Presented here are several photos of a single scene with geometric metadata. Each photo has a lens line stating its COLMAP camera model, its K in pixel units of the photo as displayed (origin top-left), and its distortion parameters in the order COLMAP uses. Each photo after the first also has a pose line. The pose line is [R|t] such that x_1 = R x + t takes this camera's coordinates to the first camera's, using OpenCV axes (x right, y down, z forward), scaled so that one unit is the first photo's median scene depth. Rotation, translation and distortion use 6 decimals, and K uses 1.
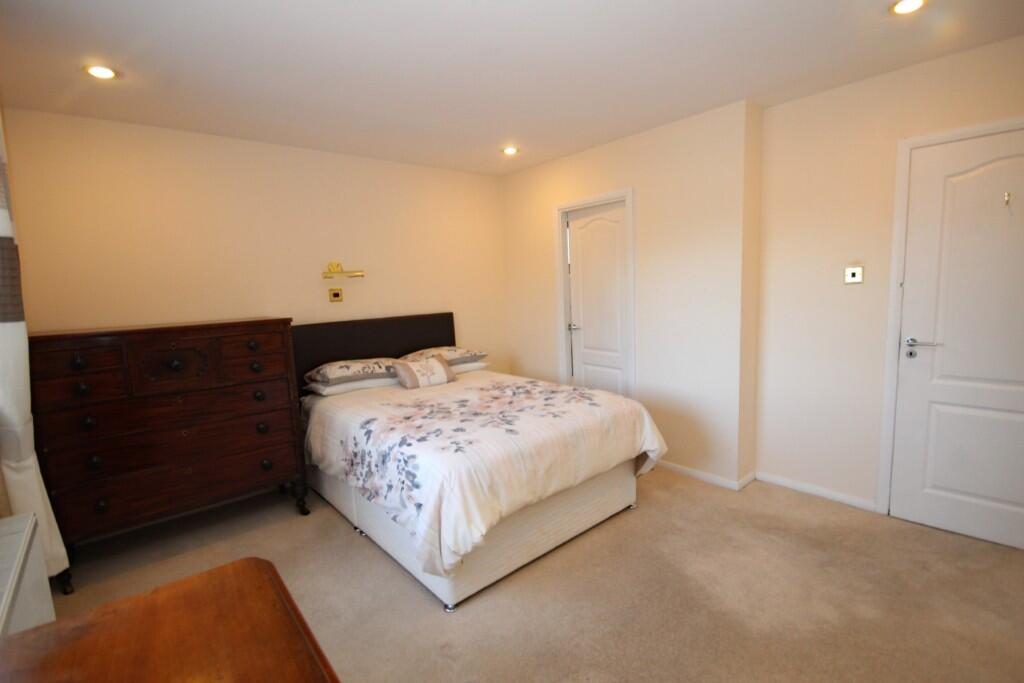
lens RADIAL K [[471.0, 0, 520.2], [0, 471.0, 345.0], [0, 0, 1]] dist [-0.000775, -0.000480]
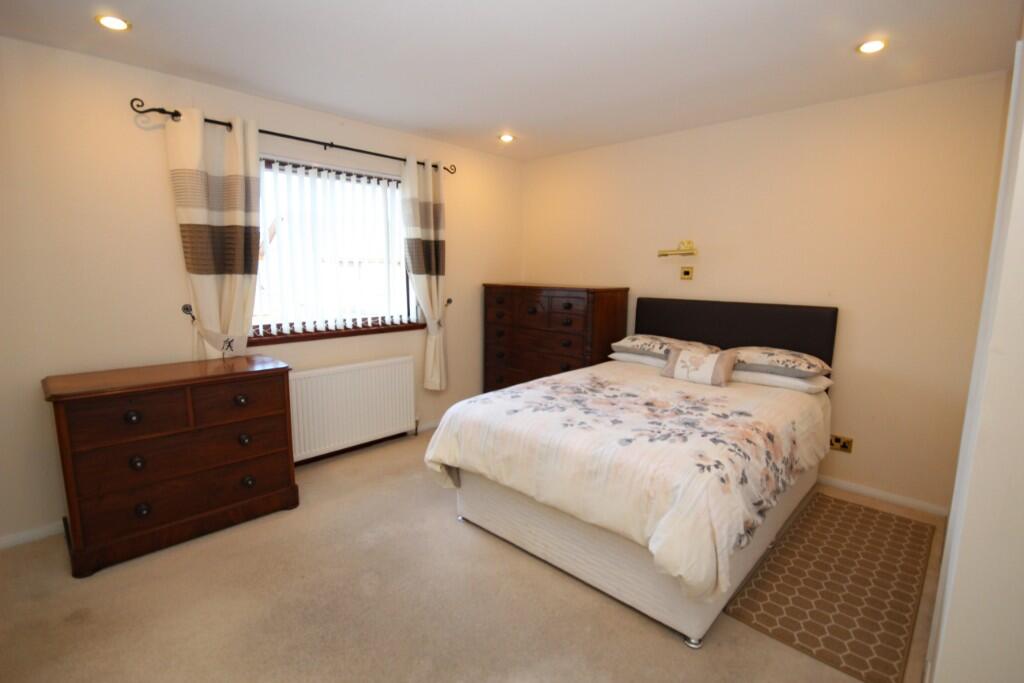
lens RADIAL K [[488.1, 0, 520.7], [0, 488.1, 341.7], [0, 0, 1]] dist [-0.015447, -0.000089]
pose [[0.108892, 0.191834, -0.975368, 0.821608], [-0.139964, 0.974386, 0.176015, -0.128950], [0.984151, 0.117350, 0.132953, 0.704966]]
